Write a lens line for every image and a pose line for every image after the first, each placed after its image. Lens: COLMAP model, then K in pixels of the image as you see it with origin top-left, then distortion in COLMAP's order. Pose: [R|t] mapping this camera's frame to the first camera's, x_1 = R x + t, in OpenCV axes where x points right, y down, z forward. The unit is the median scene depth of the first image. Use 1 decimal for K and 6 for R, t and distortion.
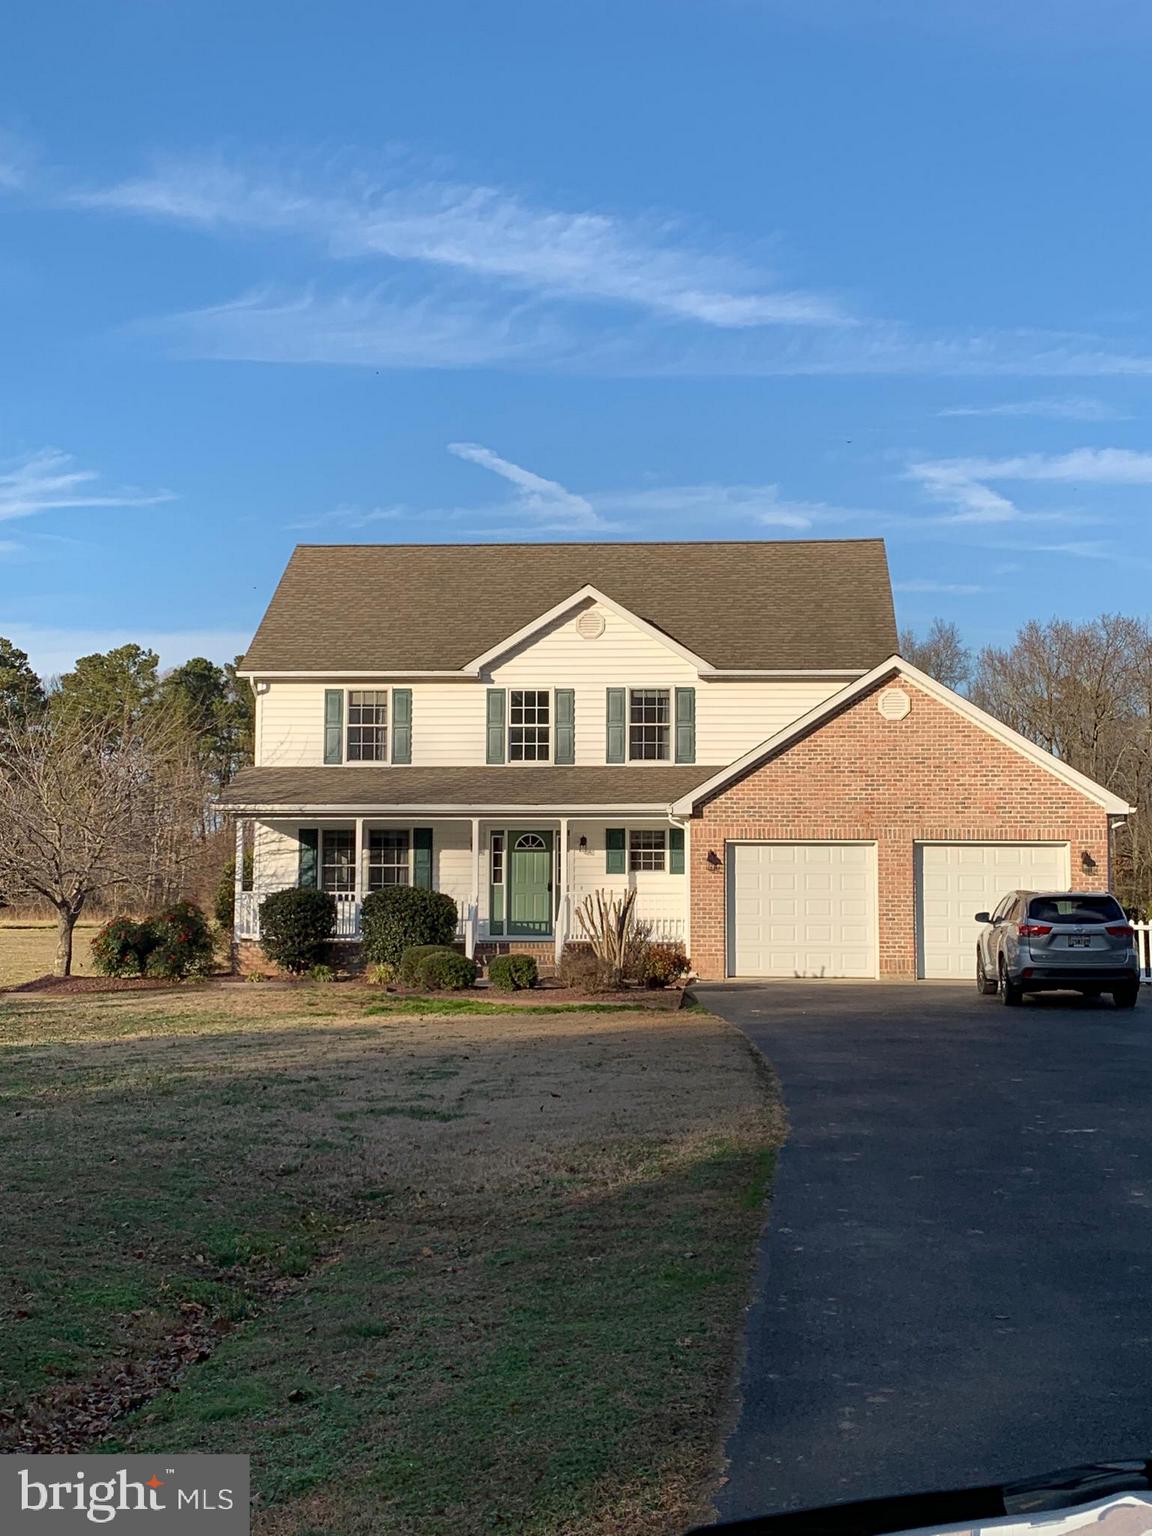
lens RADIAL K [[2021.3, 0, 576.0], [0, 2021.3, 768.0], [0, 0, 1]] dist [0.127494, -0.001283]
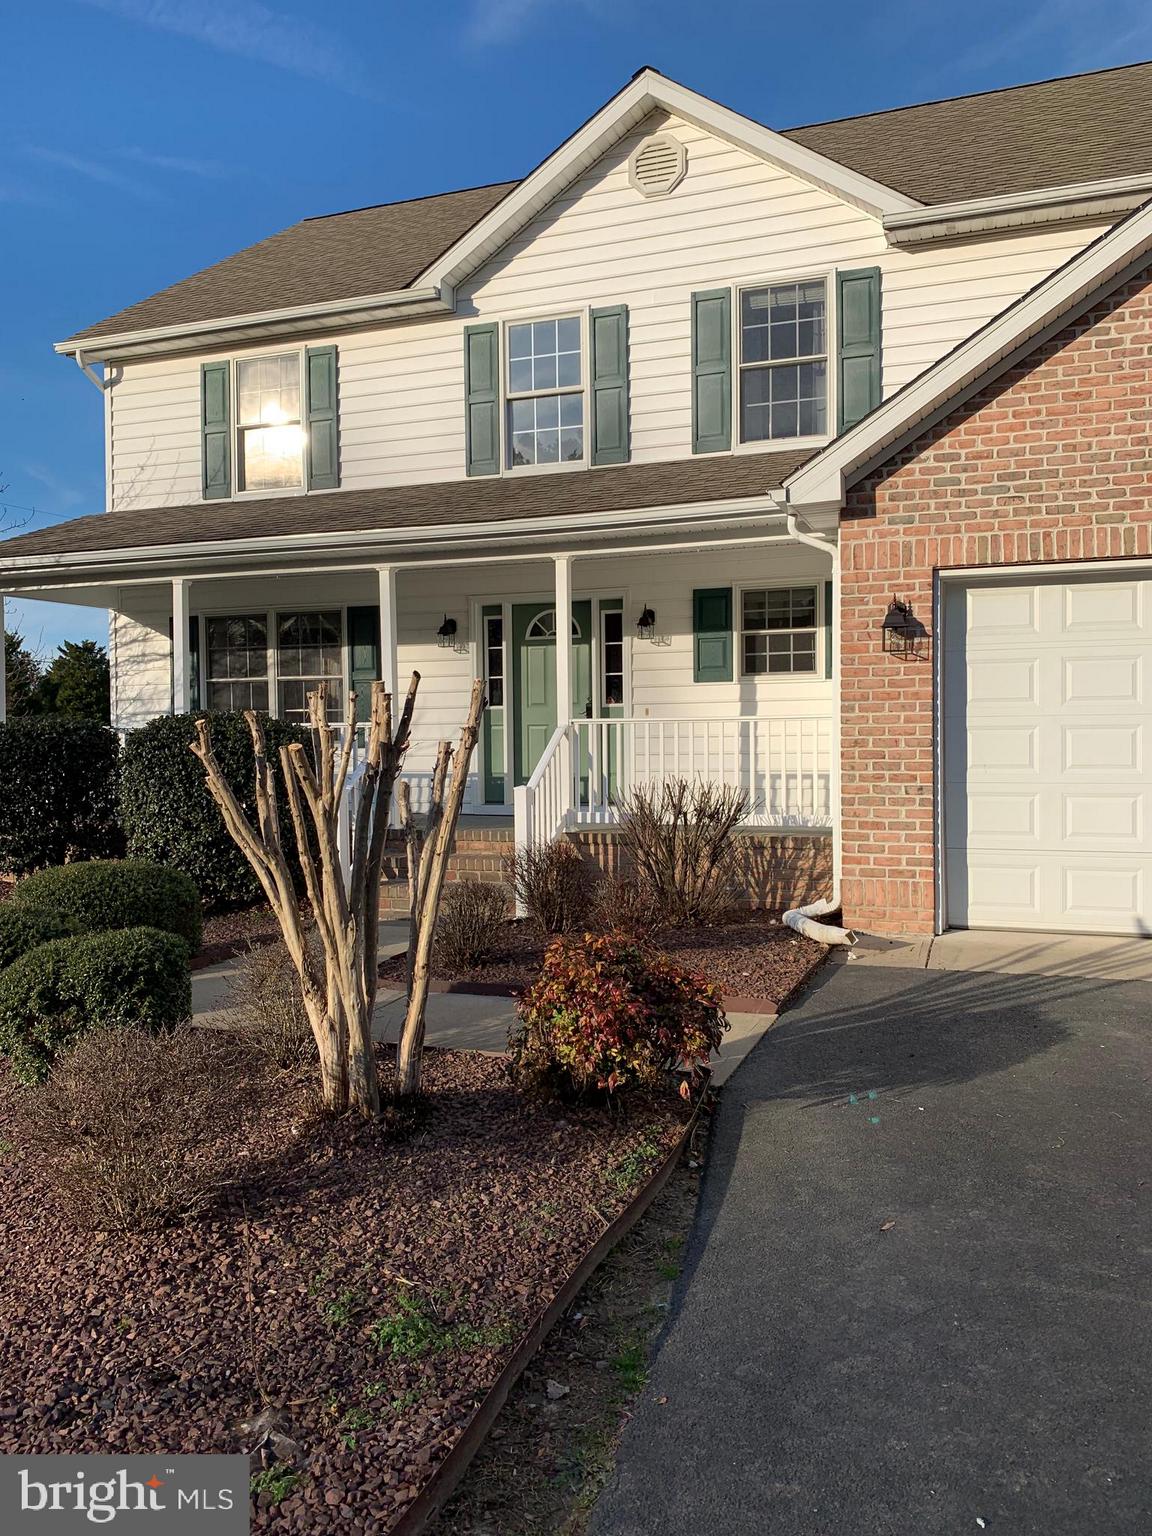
lens RADIAL K [[1164.8, 0, 576.0], [0, 1164.8, 768.0], [0, 0, 1]] dist [-0.003170, 0.002085]
pose [[0.963091, -0.002739, -0.269163, 0.062618], [0.025963, 0.996231, 0.082758, 0.048654], [0.267922, -0.086692, 0.959532, 0.717772]]
